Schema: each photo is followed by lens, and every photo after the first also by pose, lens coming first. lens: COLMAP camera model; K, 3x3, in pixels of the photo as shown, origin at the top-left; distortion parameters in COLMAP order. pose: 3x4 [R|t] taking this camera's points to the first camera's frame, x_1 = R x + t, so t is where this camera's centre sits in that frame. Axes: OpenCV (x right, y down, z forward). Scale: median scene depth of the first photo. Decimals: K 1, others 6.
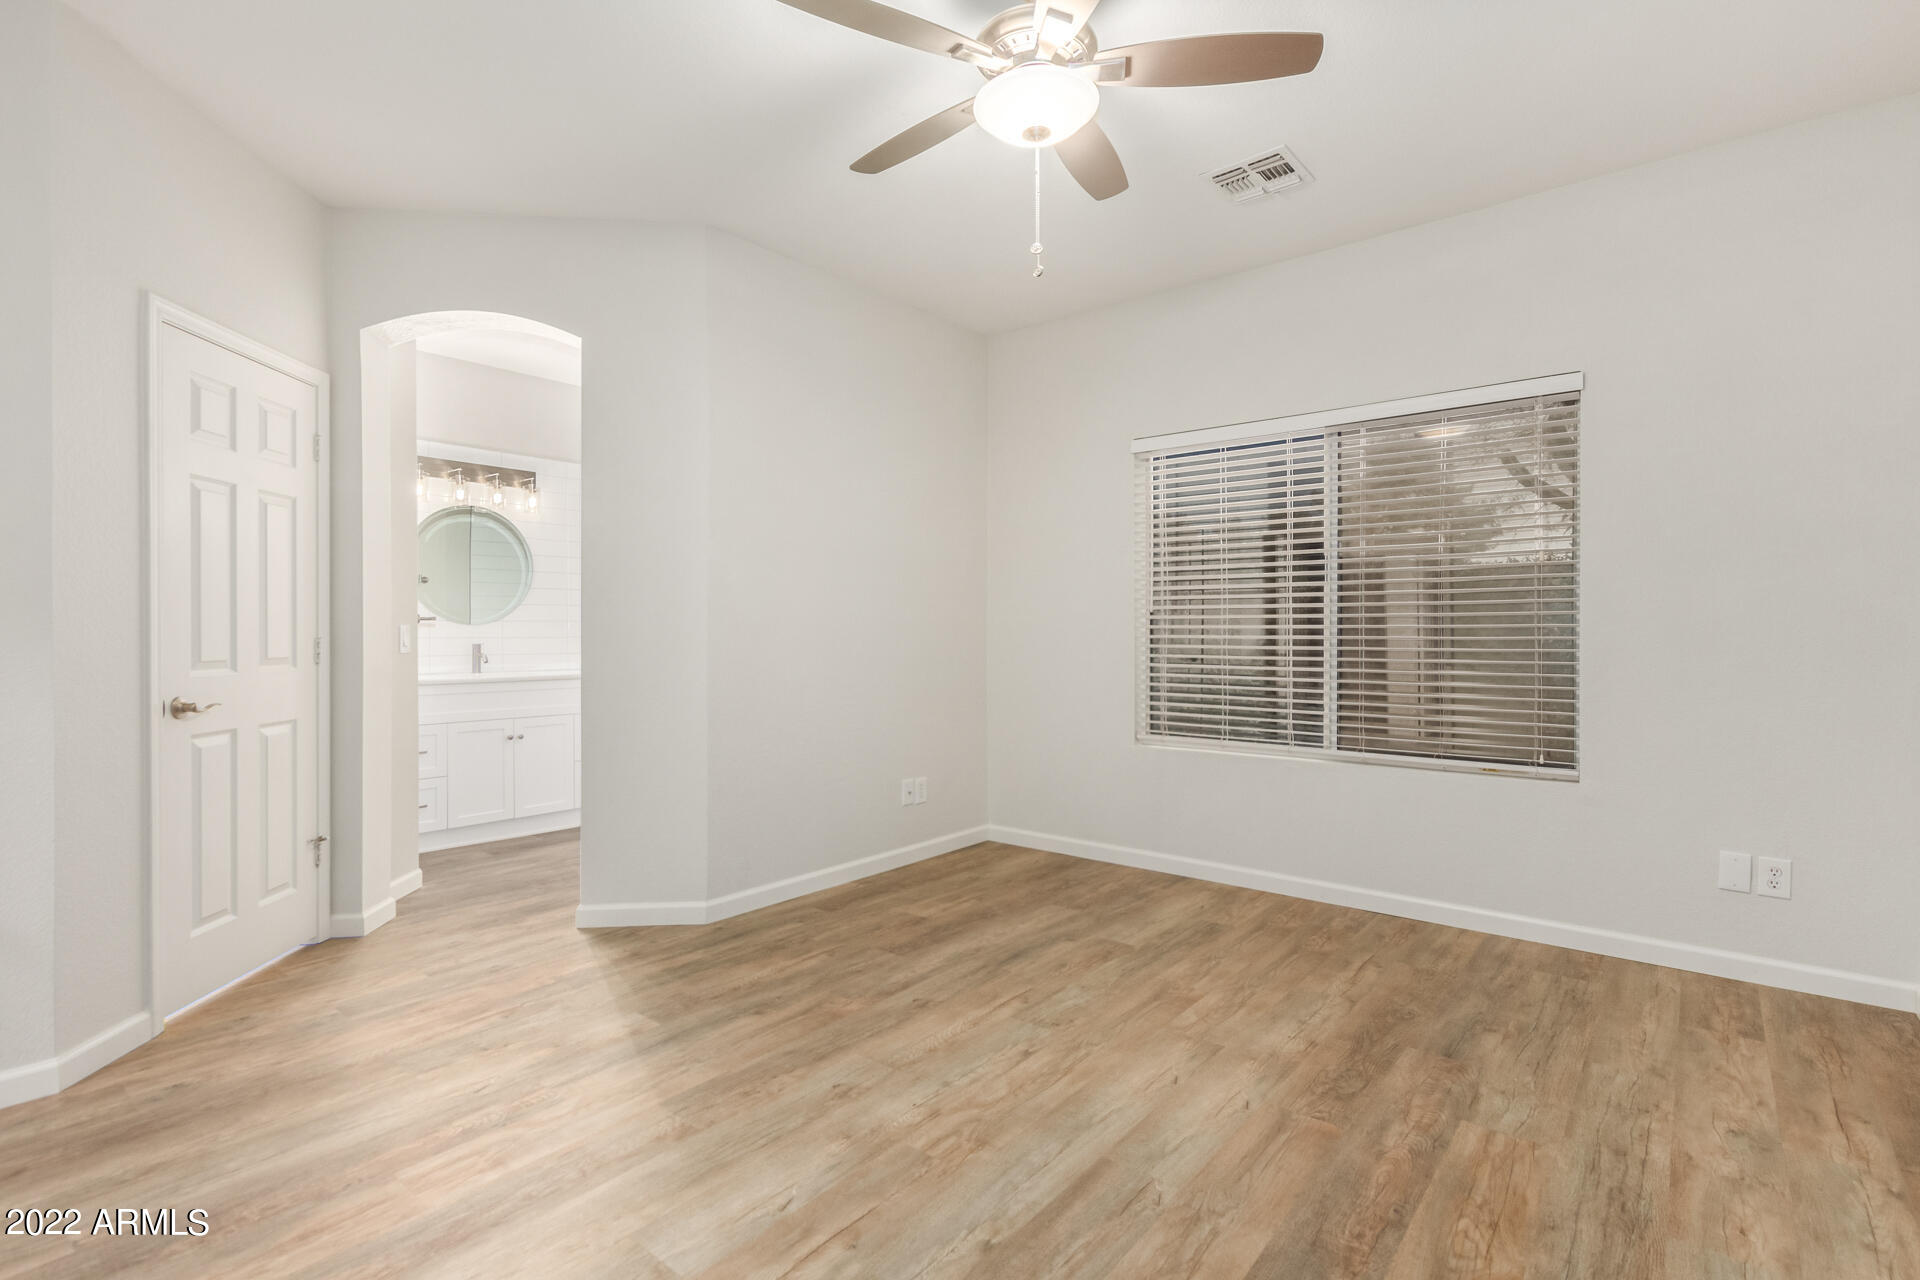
lens RADIAL K [[907.9, 0, 970.9], [0, 907.9, 637.2], [0, 0, 1]] dist [0.010587, -0.005665]
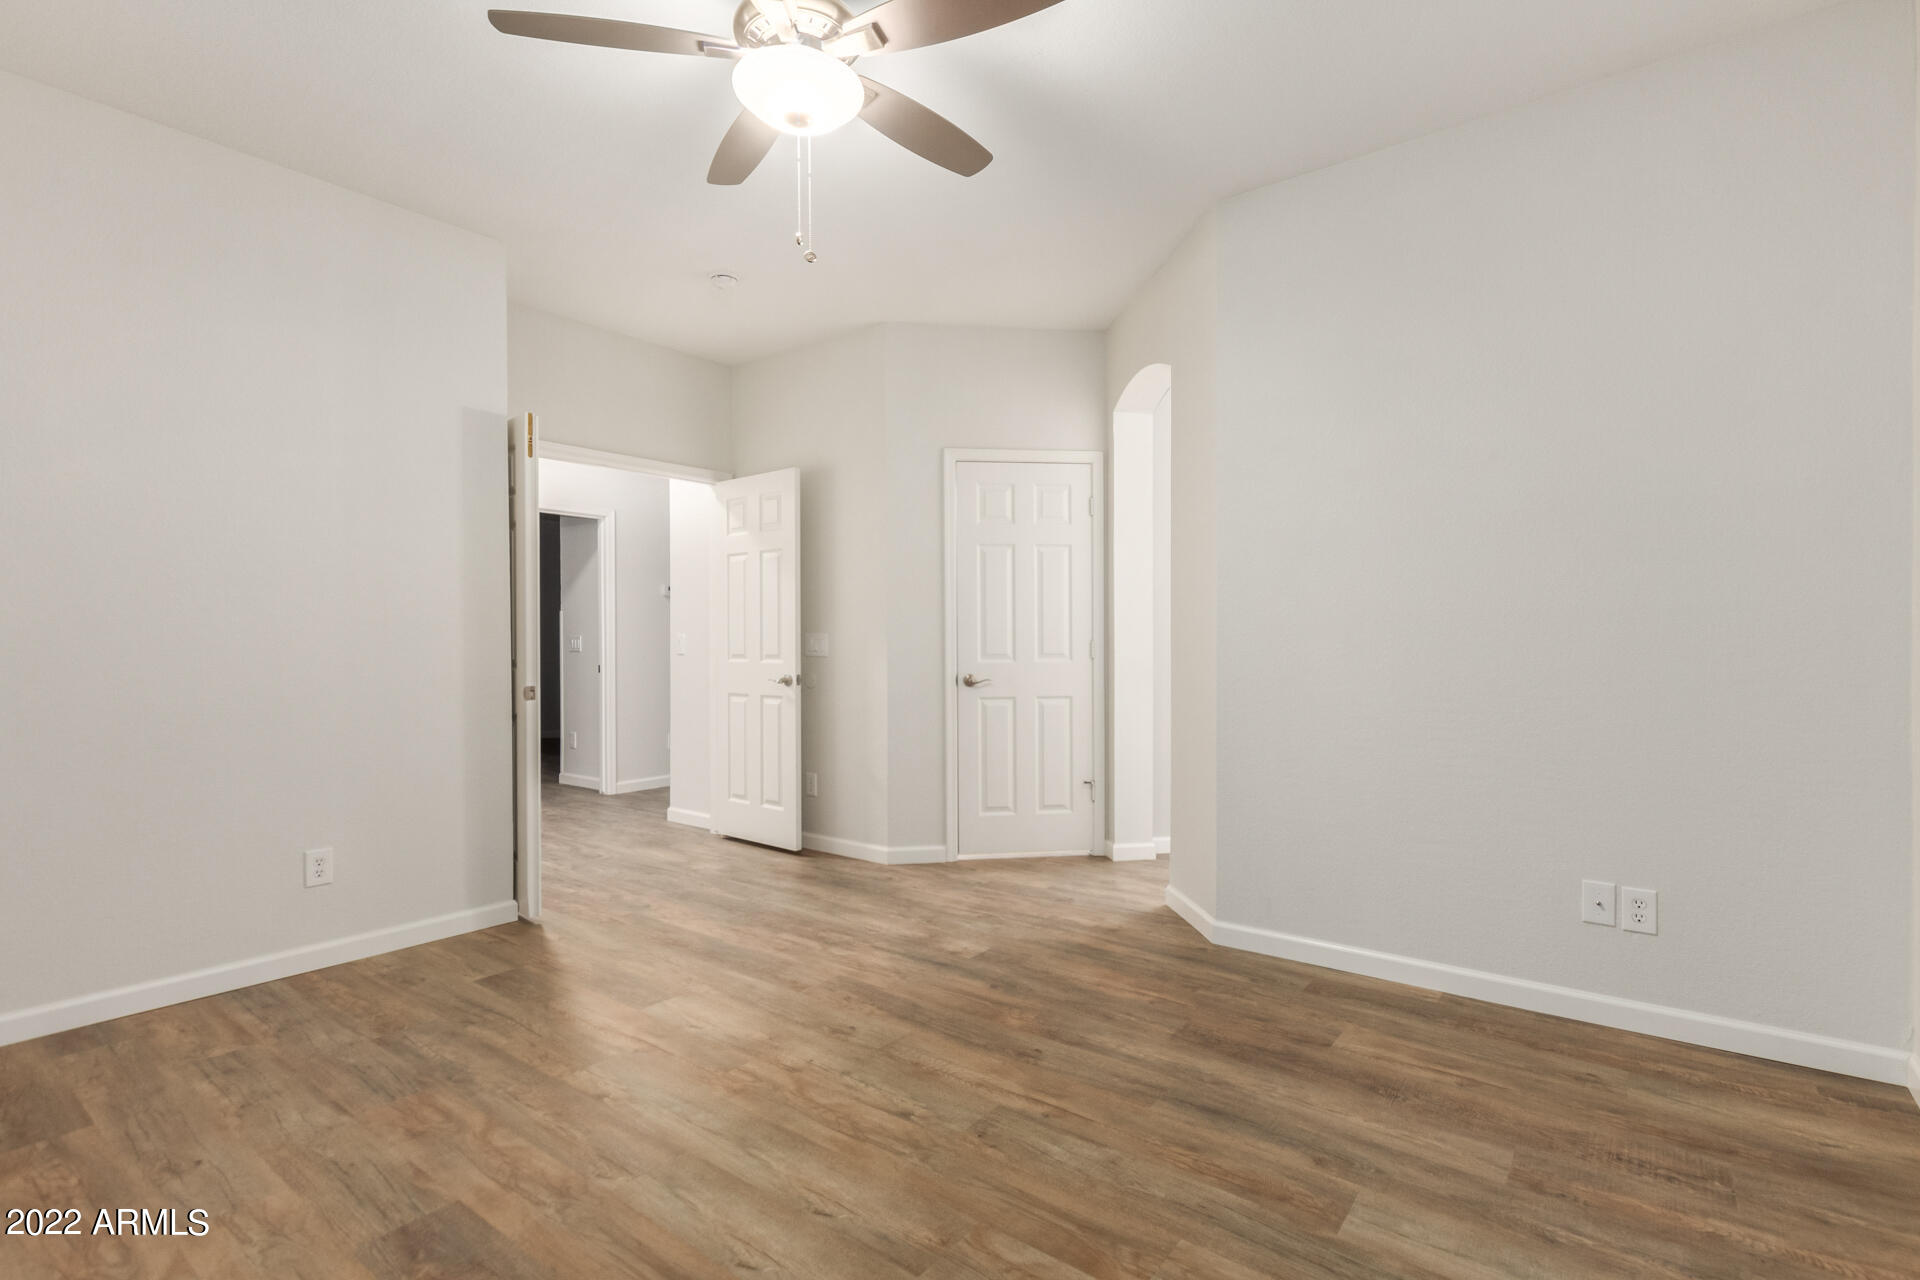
lens RADIAL K [[907.9, 0, 955.6], [0, 907.9, 640.5], [0, 0, 1]] dist [0.010587, -0.005665]
pose [[0.014541, 0.001030, -0.999894, 0.801553], [-0.001318, 0.999999, 0.001011, -0.000728], [0.999893, 0.001303, 0.014542, 0.883154]]
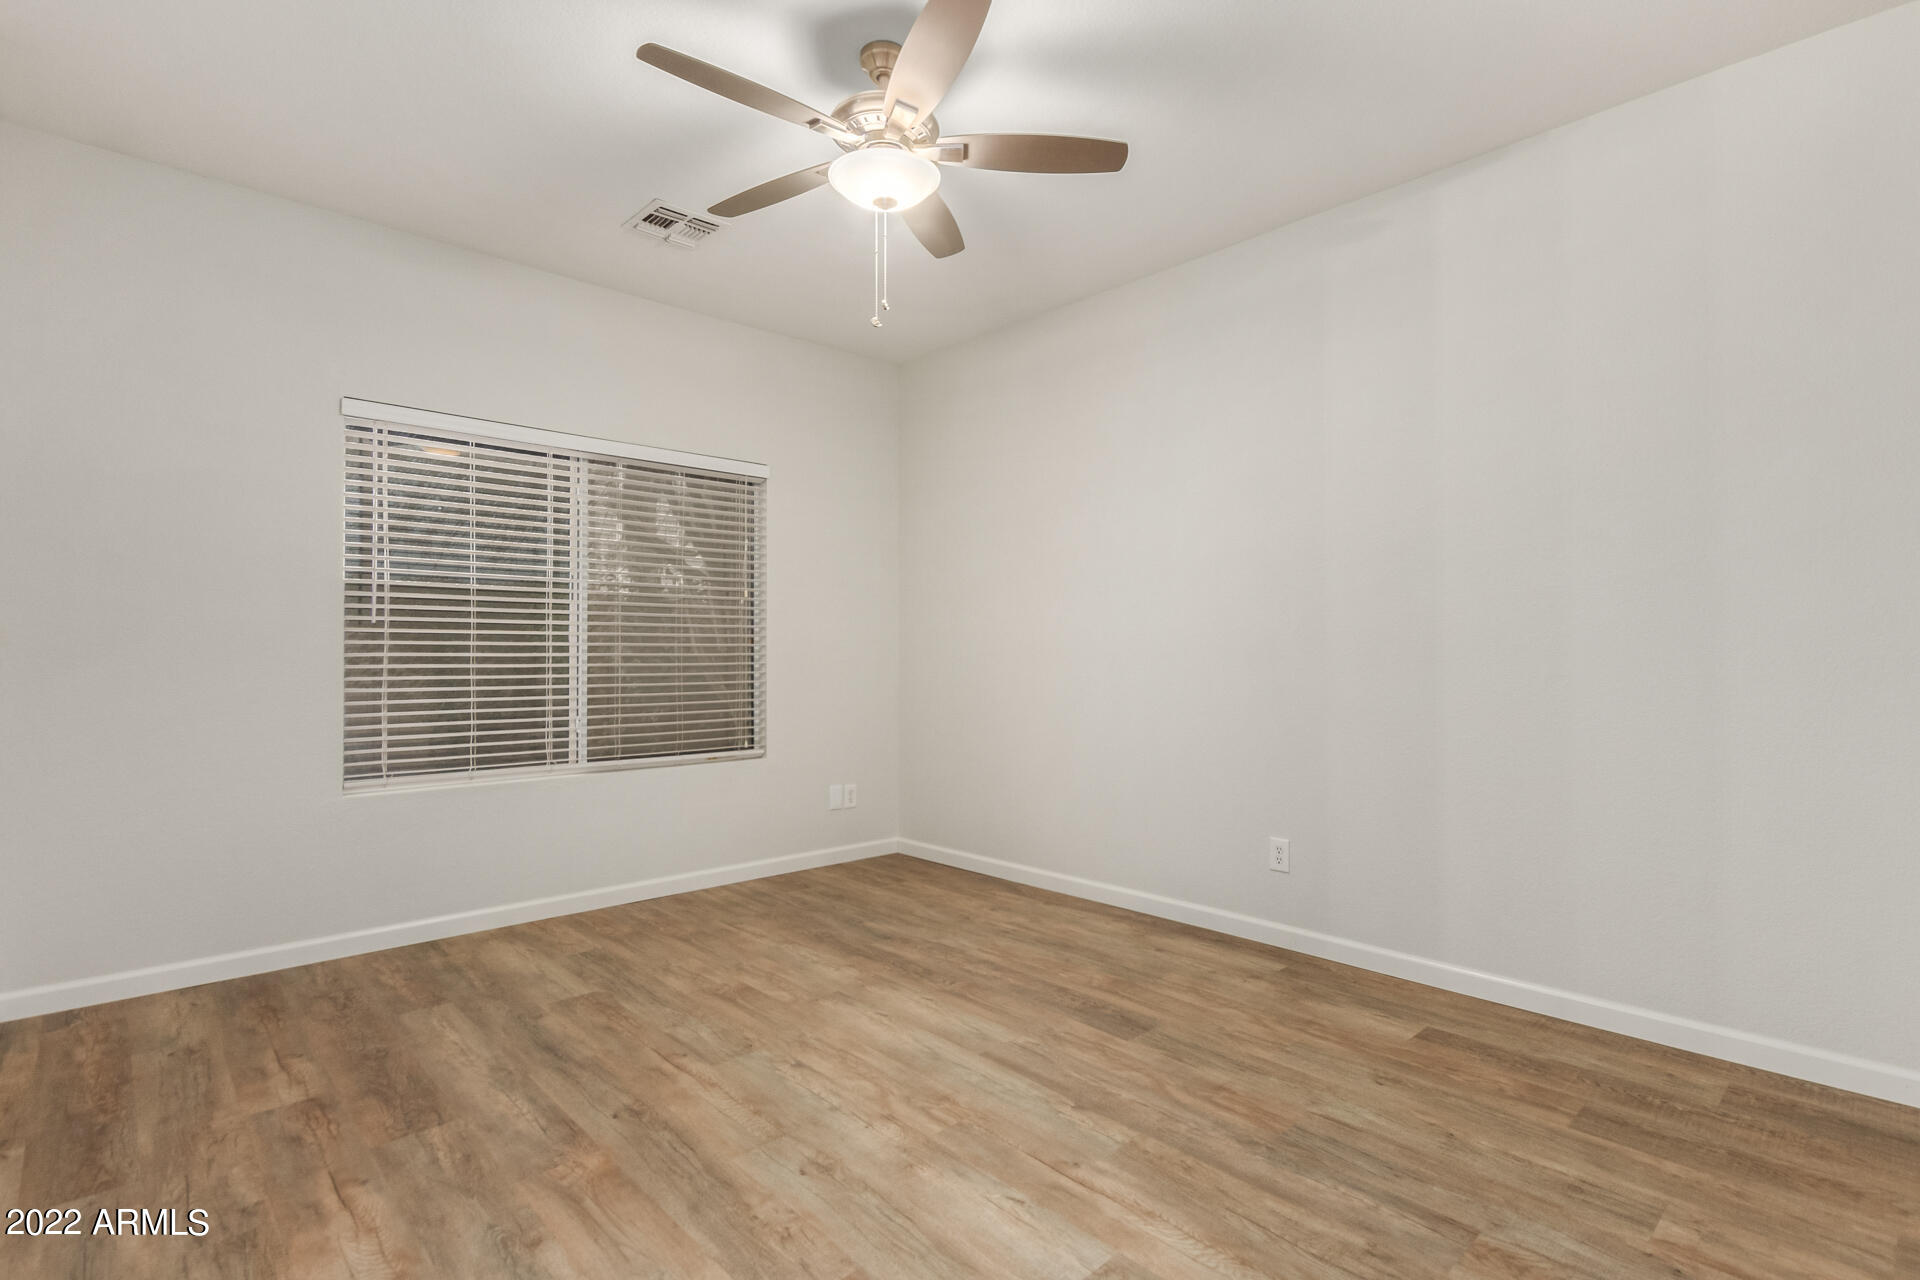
lens RADIAL K [[907.9, 0, 978.3], [0, 907.9, 649.0], [0, 0, 1]] dist [0.010587, -0.005665]
pose [[0.125262, 0.004553, 0.992113, -0.781009], [0.005140, 0.999973, -0.005238, 0.002224], [-0.992110, 0.005756, 0.125235, 0.574596]]
